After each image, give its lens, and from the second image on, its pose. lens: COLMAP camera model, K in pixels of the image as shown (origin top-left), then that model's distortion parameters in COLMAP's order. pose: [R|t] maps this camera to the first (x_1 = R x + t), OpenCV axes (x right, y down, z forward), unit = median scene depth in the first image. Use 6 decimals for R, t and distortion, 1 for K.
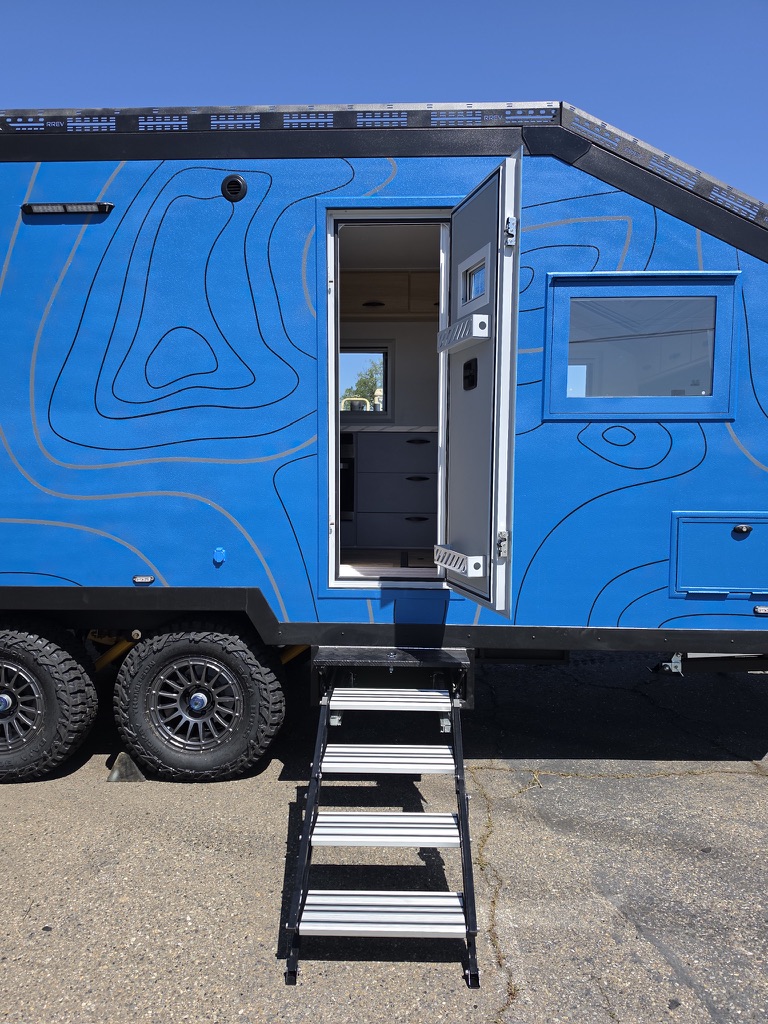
lens RADIAL K [[709.3, 0, 385.7], [0, 709.3, 516.1], [0, 0, 1]] dist [0.063274, -0.083988]
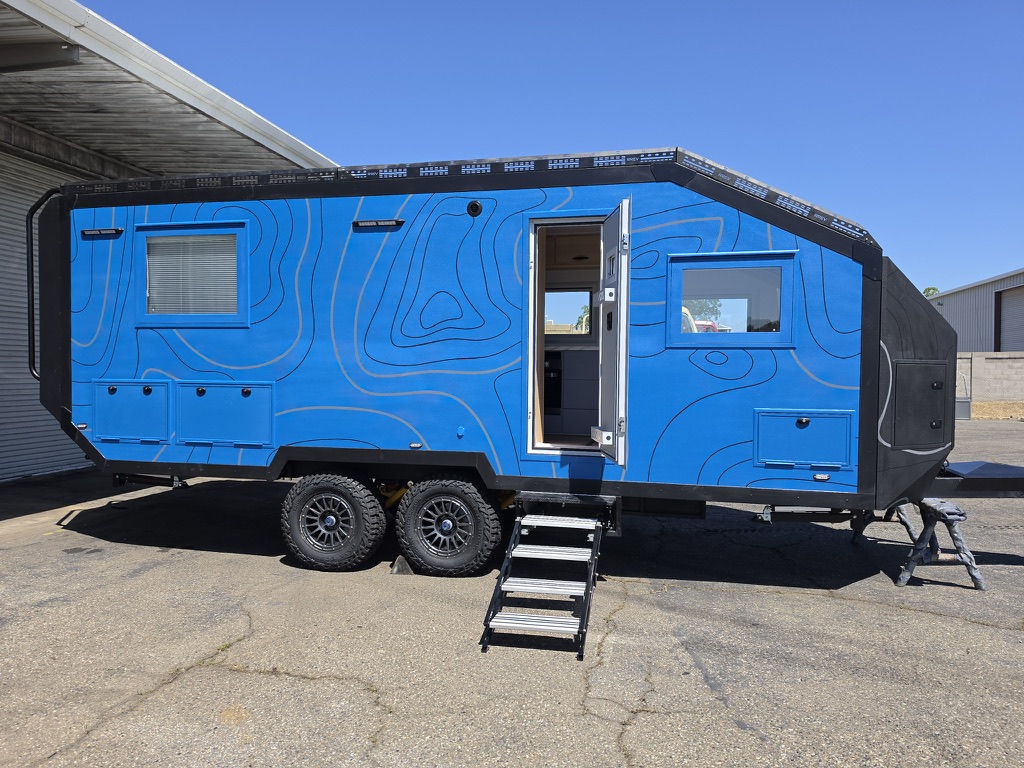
lens RADIAL K [[709.3, 0, 522.5], [0, 709.3, 386.4], [0, 0, 1]] dist [0.063274, -0.083988]
pose [[0.983128, 0.009628, -0.182667, 0.199198], [-0.019047, 0.998574, -0.049881, 0.031904], [0.181927, 0.052519, 0.981909, -0.563945]]
